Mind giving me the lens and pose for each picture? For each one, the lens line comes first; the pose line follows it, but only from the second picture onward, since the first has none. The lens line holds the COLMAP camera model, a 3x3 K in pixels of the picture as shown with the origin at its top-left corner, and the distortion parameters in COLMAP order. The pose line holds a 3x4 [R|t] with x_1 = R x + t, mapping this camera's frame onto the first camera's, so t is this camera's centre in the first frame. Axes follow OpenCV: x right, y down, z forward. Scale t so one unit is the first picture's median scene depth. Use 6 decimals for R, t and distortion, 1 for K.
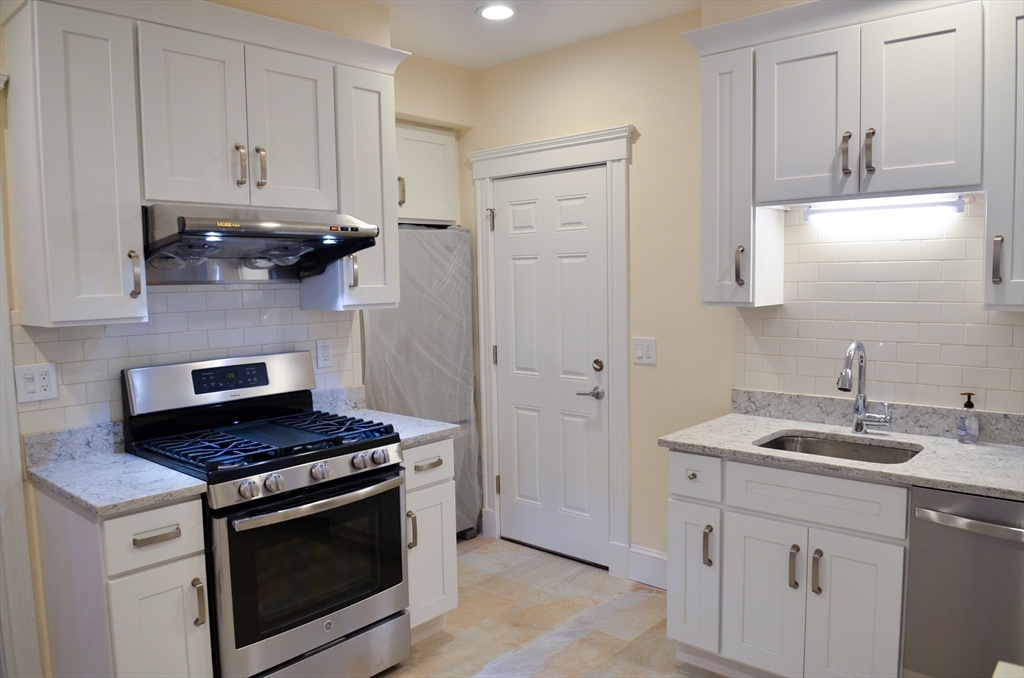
lens RADIAL K [[758.8, 0, 526.1], [0, 758.8, 347.4], [0, 0, 1]] dist [-0.027997, -0.028266]
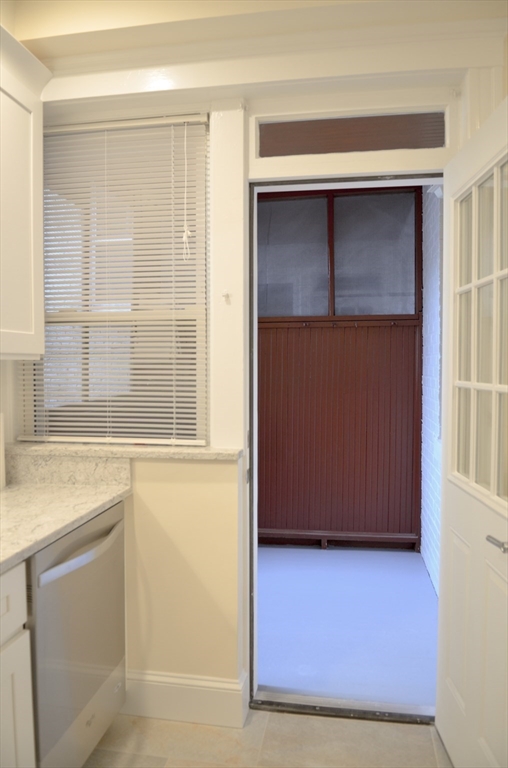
lens RADIAL K [[569.1, 0, 261.6], [0, 569.1, 381.1], [0, 0, 1]] dist [-0.027997, -0.028266]
pose [[-0.527529, -0.011009, 0.849465, -0.147738], [0.091998, 0.993295, 0.070006, -0.030030], [-0.844541, 0.115079, -0.522980, 0.897093]]
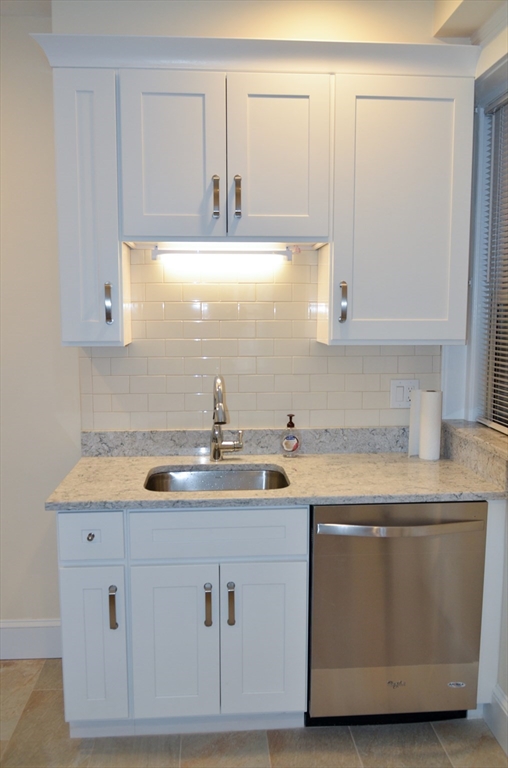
lens RADIAL K [[626.8, 0, 256.6], [0, 626.8, 386.0], [0, 0, 1]] dist [-0.025362, -0.002993]
pose [[0.706950, -0.064983, 0.704272, -0.147614], [0.055234, 0.997802, 0.036622, -0.023624], [-0.705104, 0.013009, 0.708985, 0.331067]]
